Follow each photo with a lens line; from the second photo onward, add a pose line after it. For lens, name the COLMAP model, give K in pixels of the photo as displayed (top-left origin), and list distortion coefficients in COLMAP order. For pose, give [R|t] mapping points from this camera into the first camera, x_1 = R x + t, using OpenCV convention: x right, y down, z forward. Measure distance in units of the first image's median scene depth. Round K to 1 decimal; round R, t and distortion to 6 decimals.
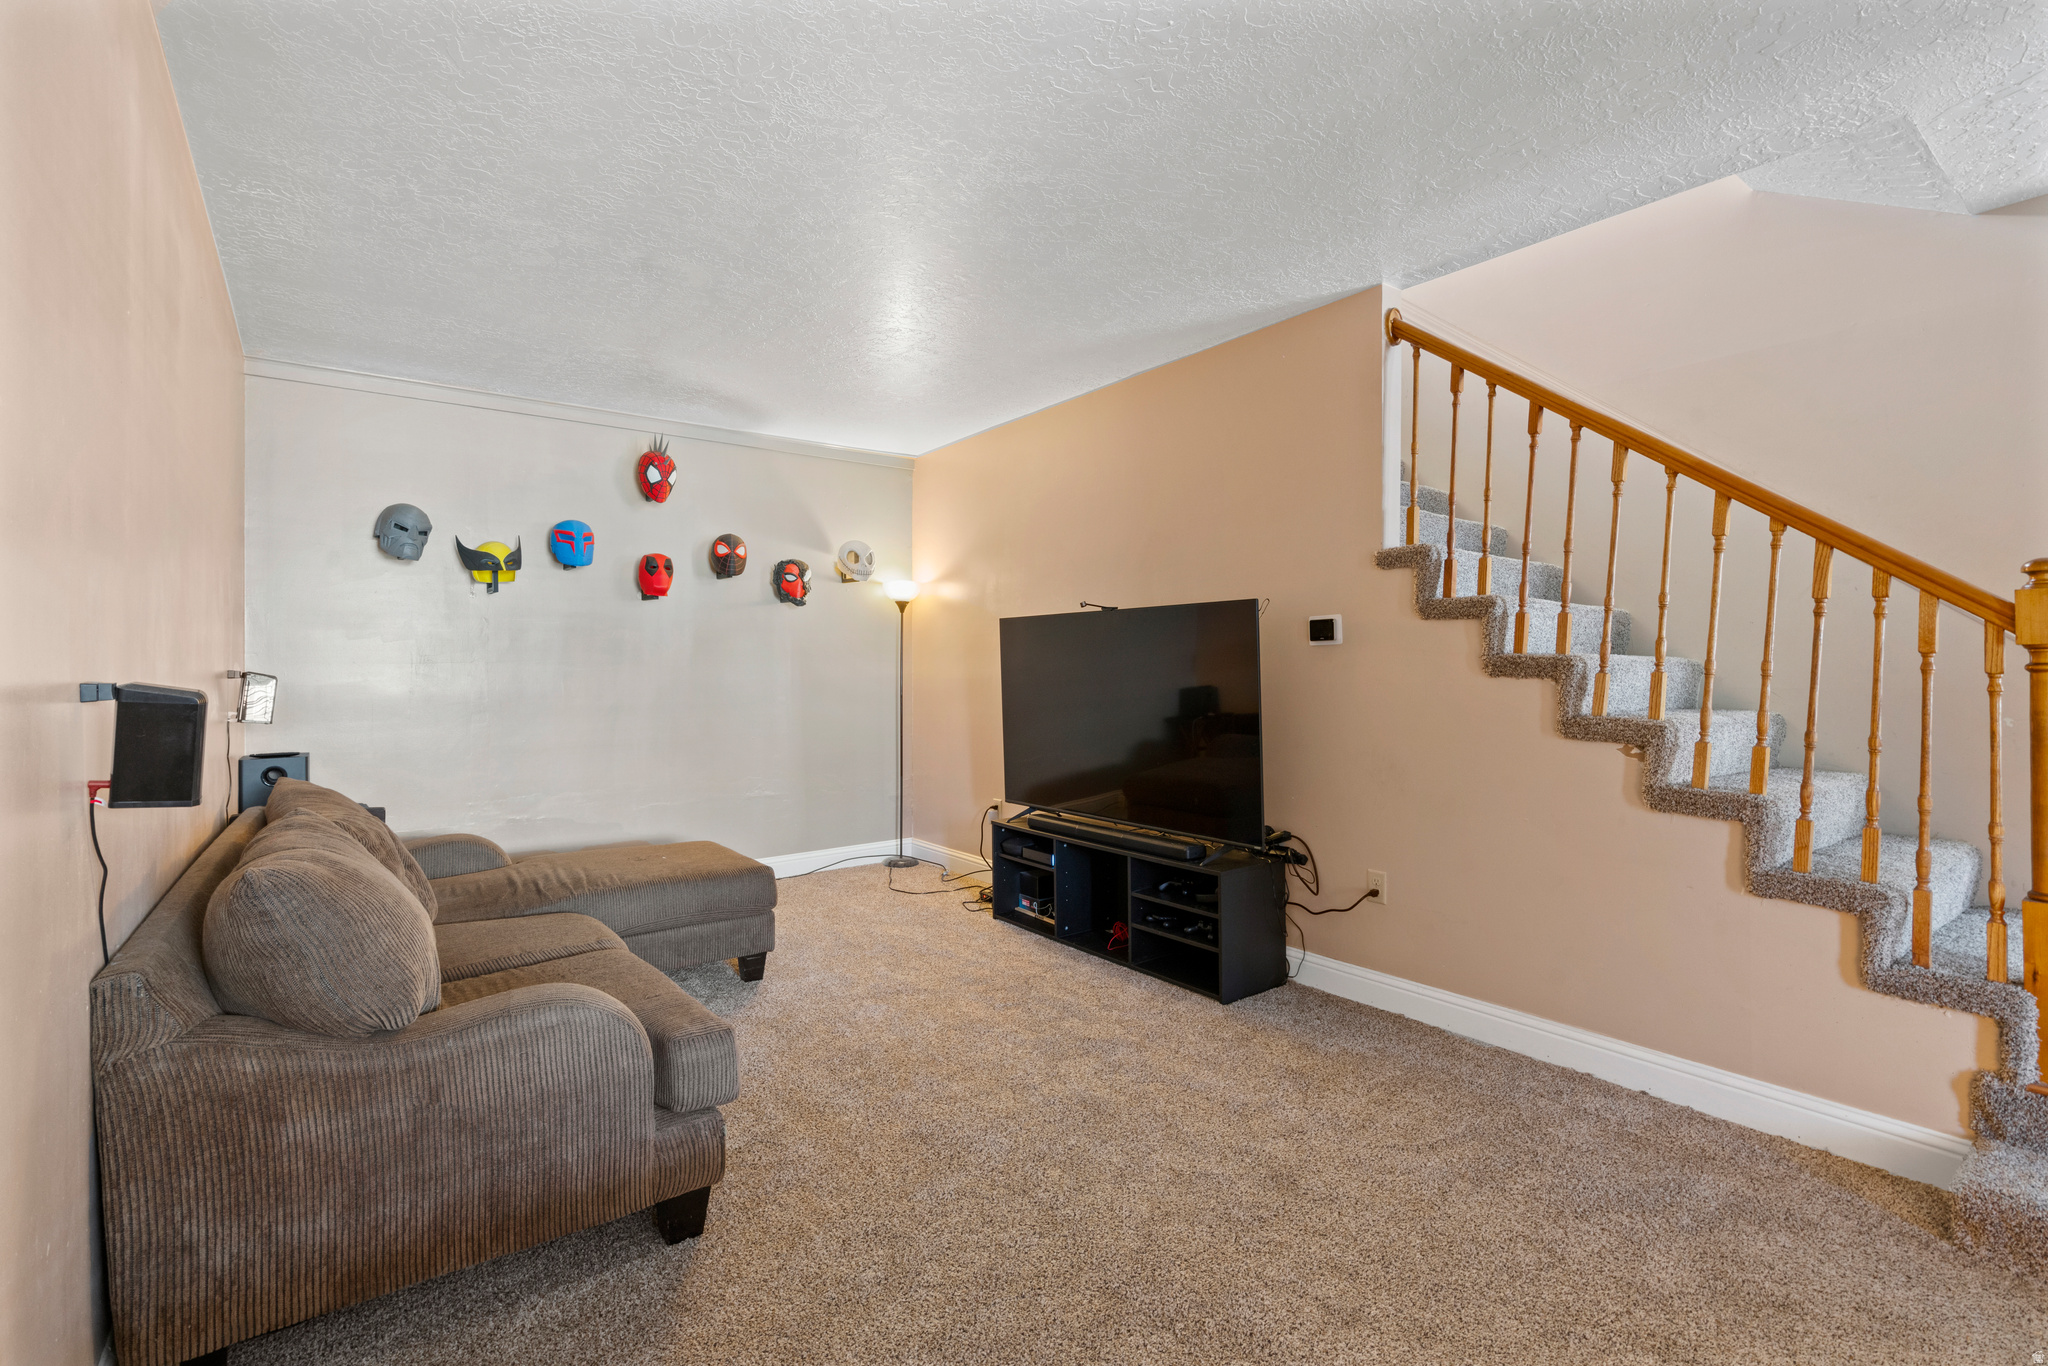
lens RADIAL K [[934.7, 0, 1024.0], [0, 934.7, 683.0], [0, 0, 1]] dist [0.001262, -0.000109]
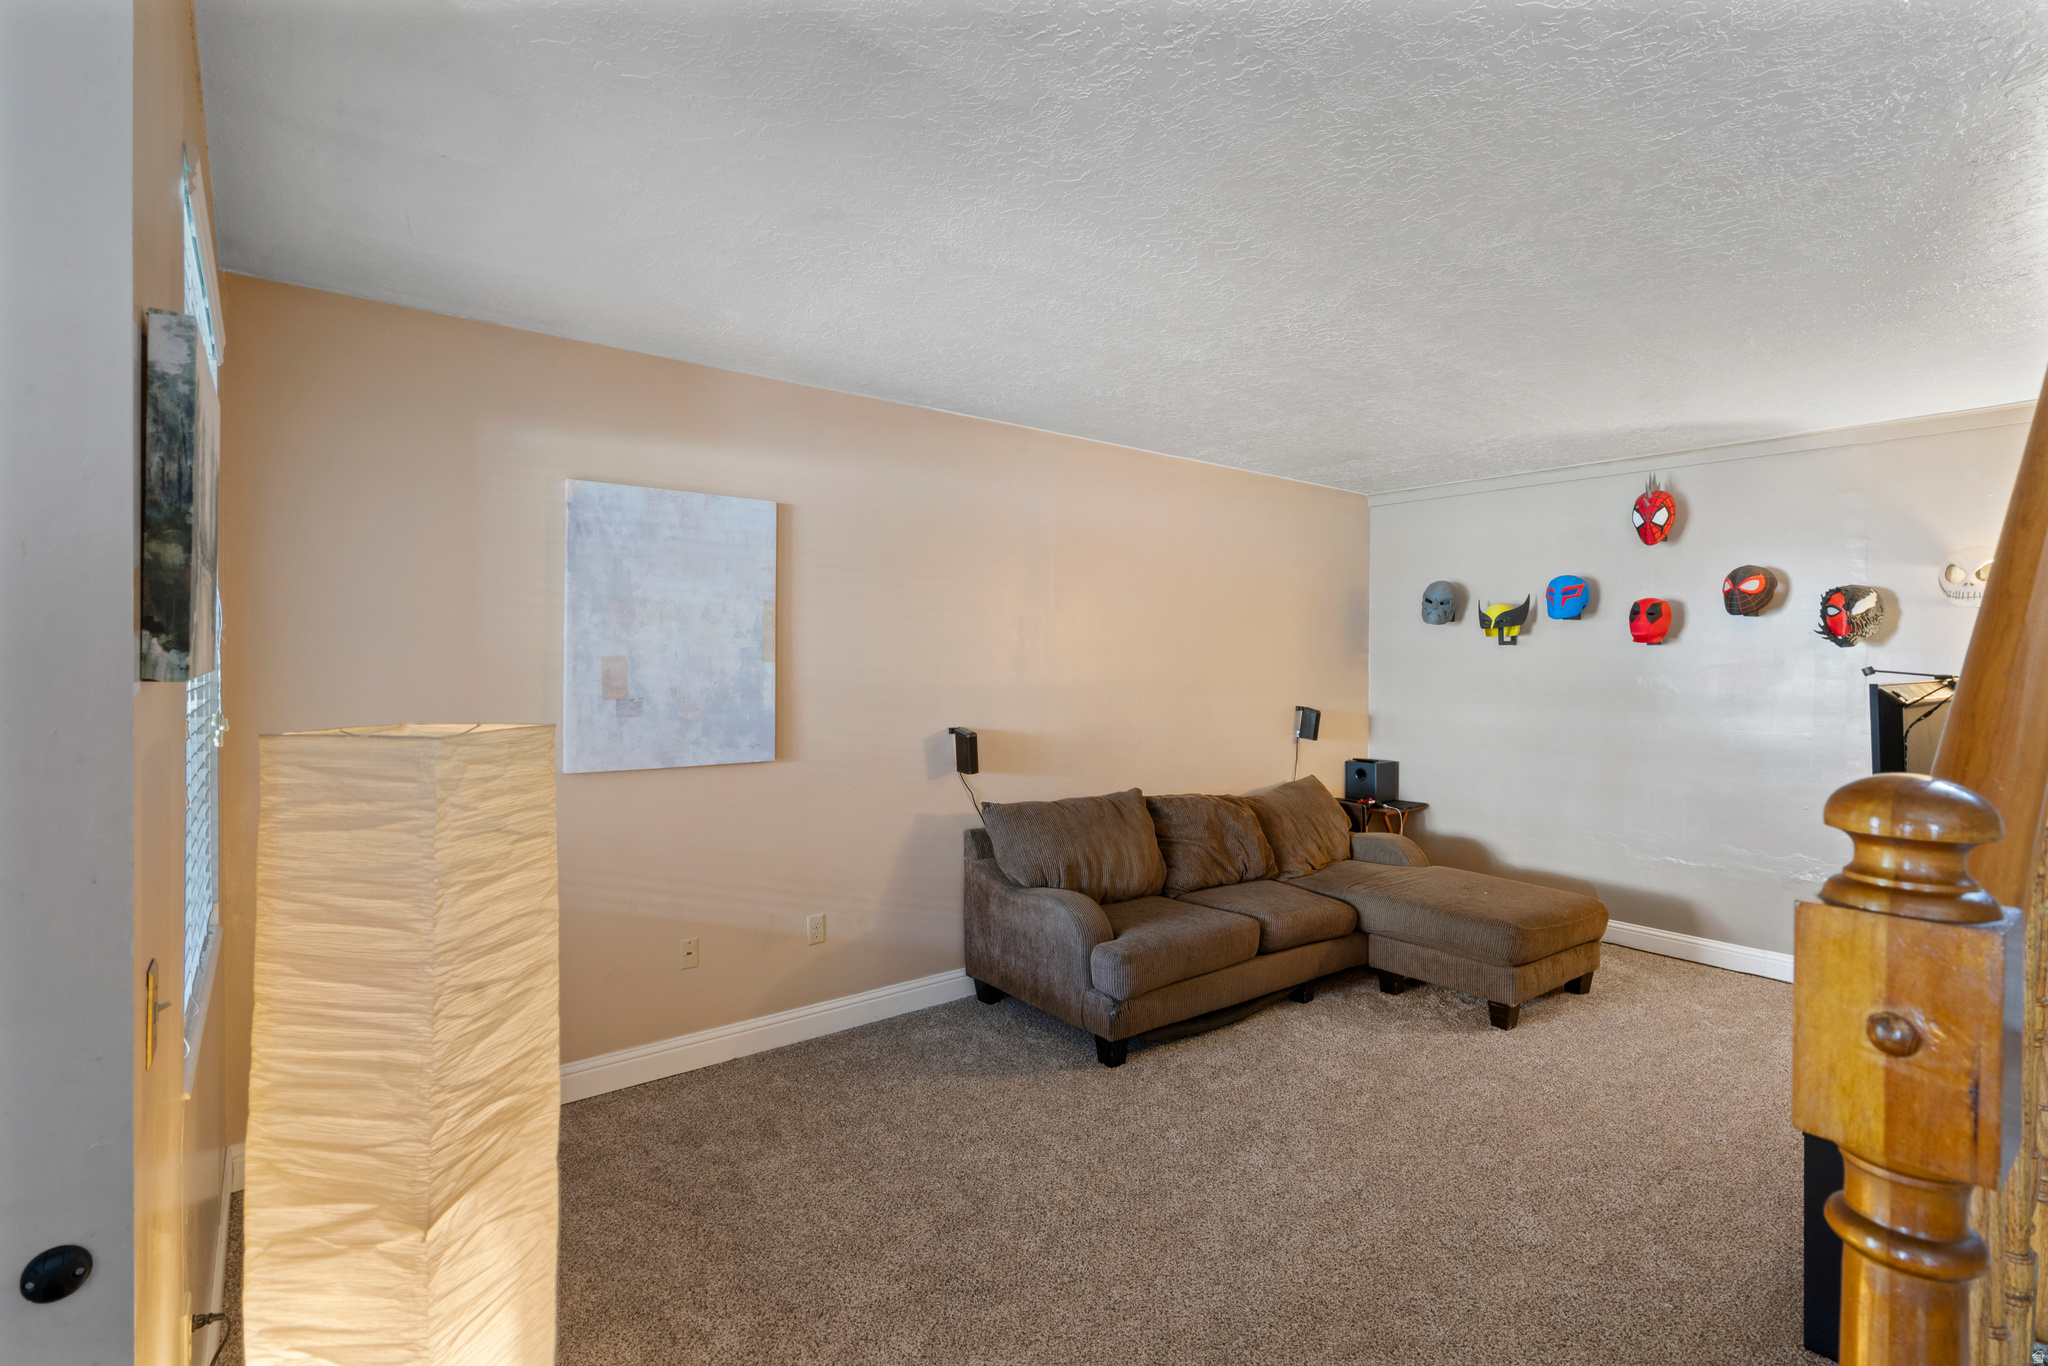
lens RADIAL K [[956.5, 0, 1015.7], [0, 956.5, 644.1], [0, 0, 1]] dist [0.000313, 0.000742]
pose [[0.016982, -0.009290, -0.999813, 0.669525], [-0.018423, 0.999784, -0.009603, -0.078713], [0.999686, 0.018583, 0.016807, 0.373476]]
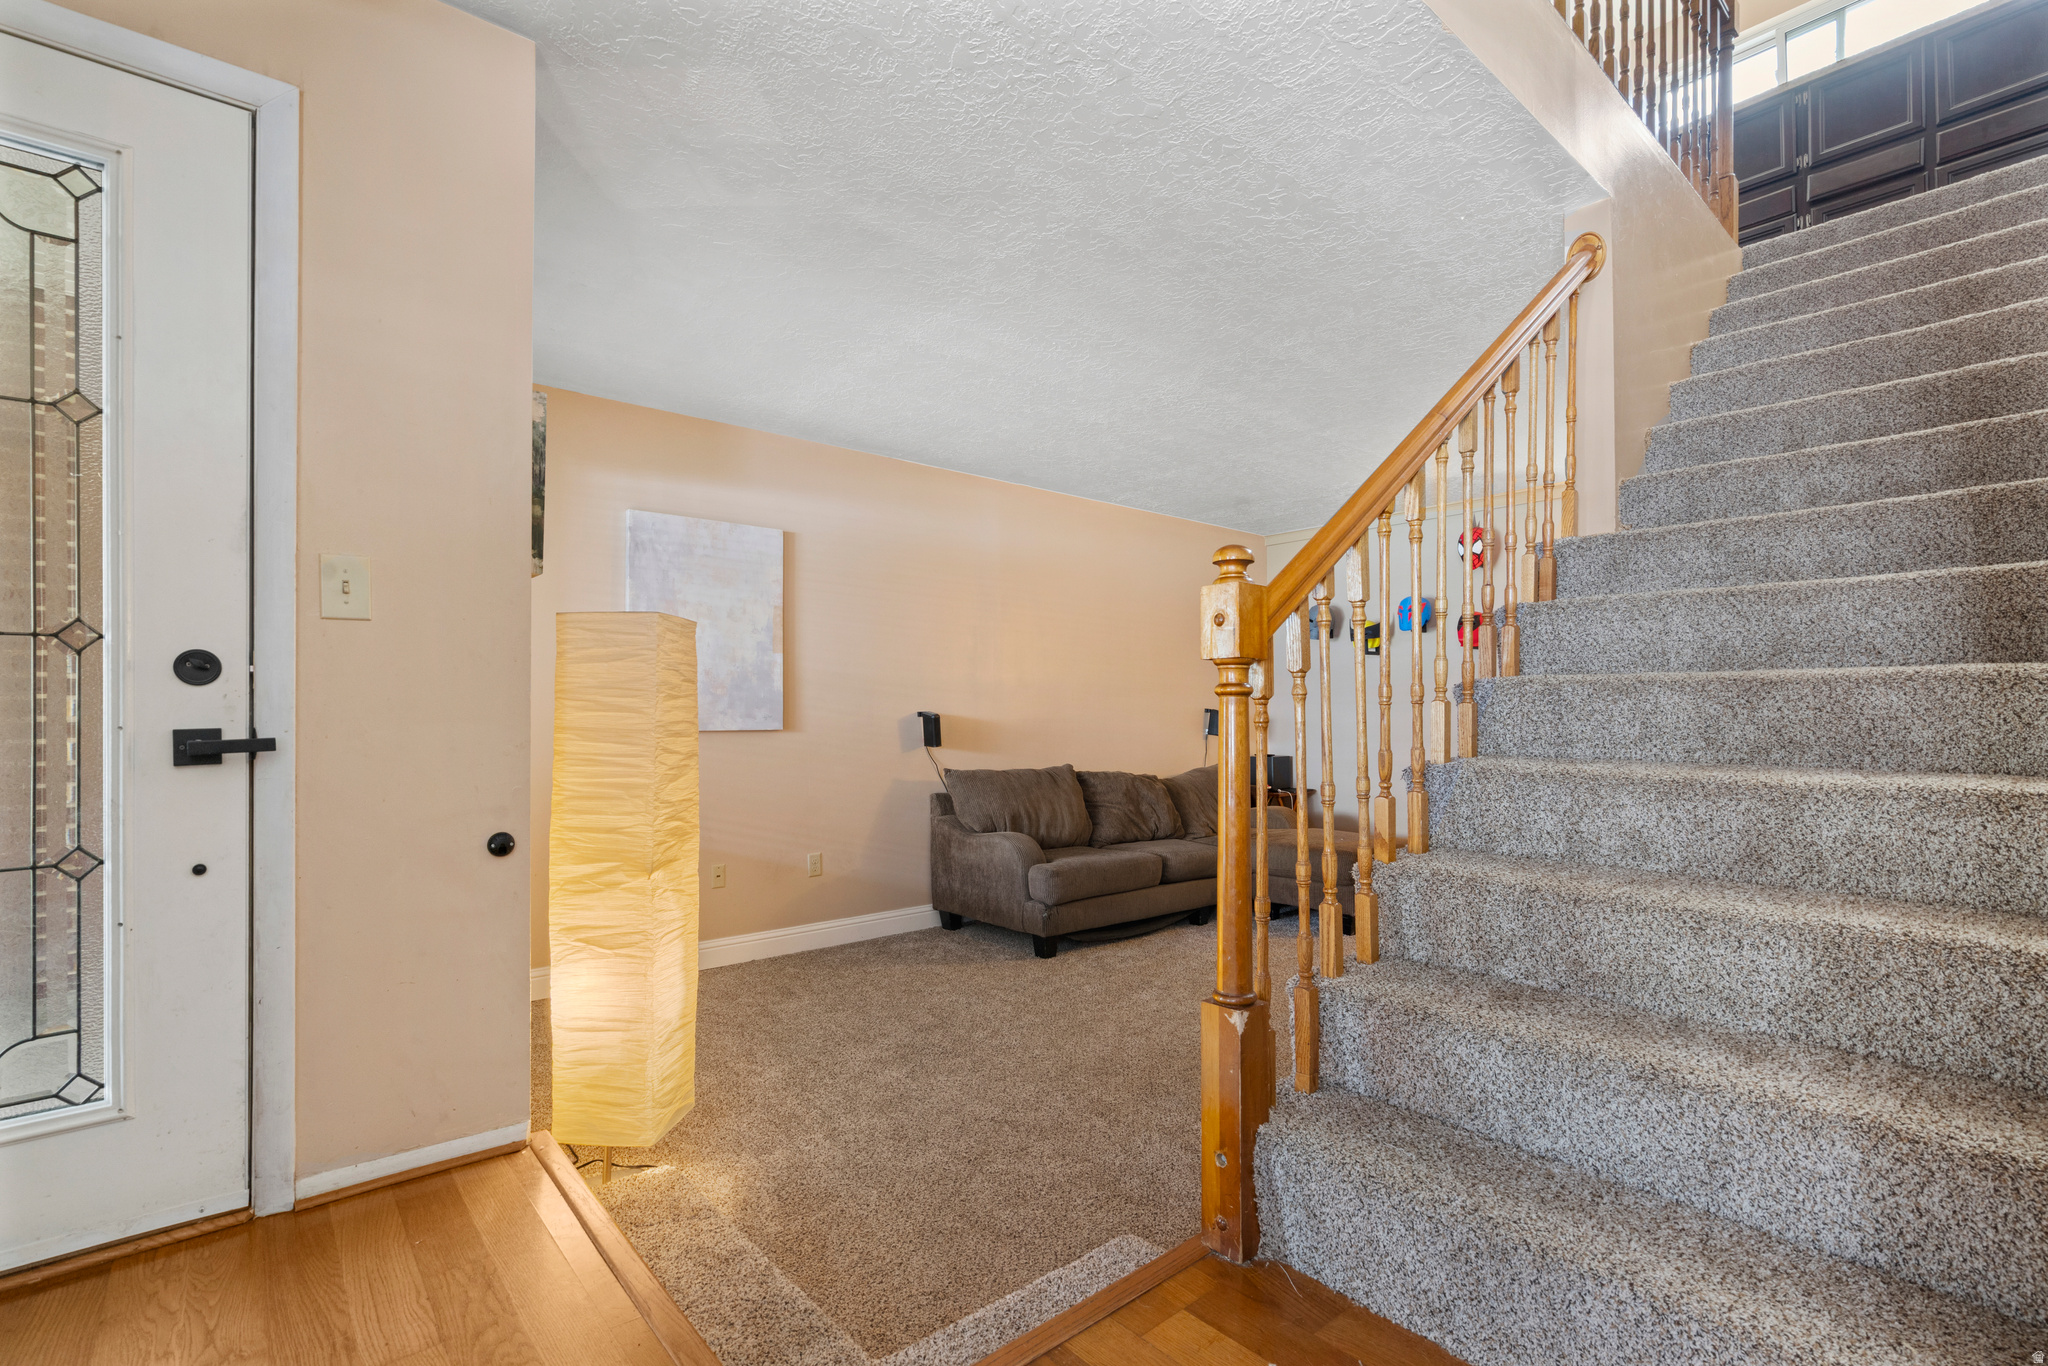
lens RADIAL K [[934.7, 0, 1024.0], [0, 934.7, 683.0], [0, 0, 1]] dist [0.001262, -0.000109]
pose [[0.065578, -0.029356, -0.997416, 0.906161], [-0.007166, 0.999528, -0.029889, -0.002409], [0.997822, 0.009108, 0.065336, 0.381200]]
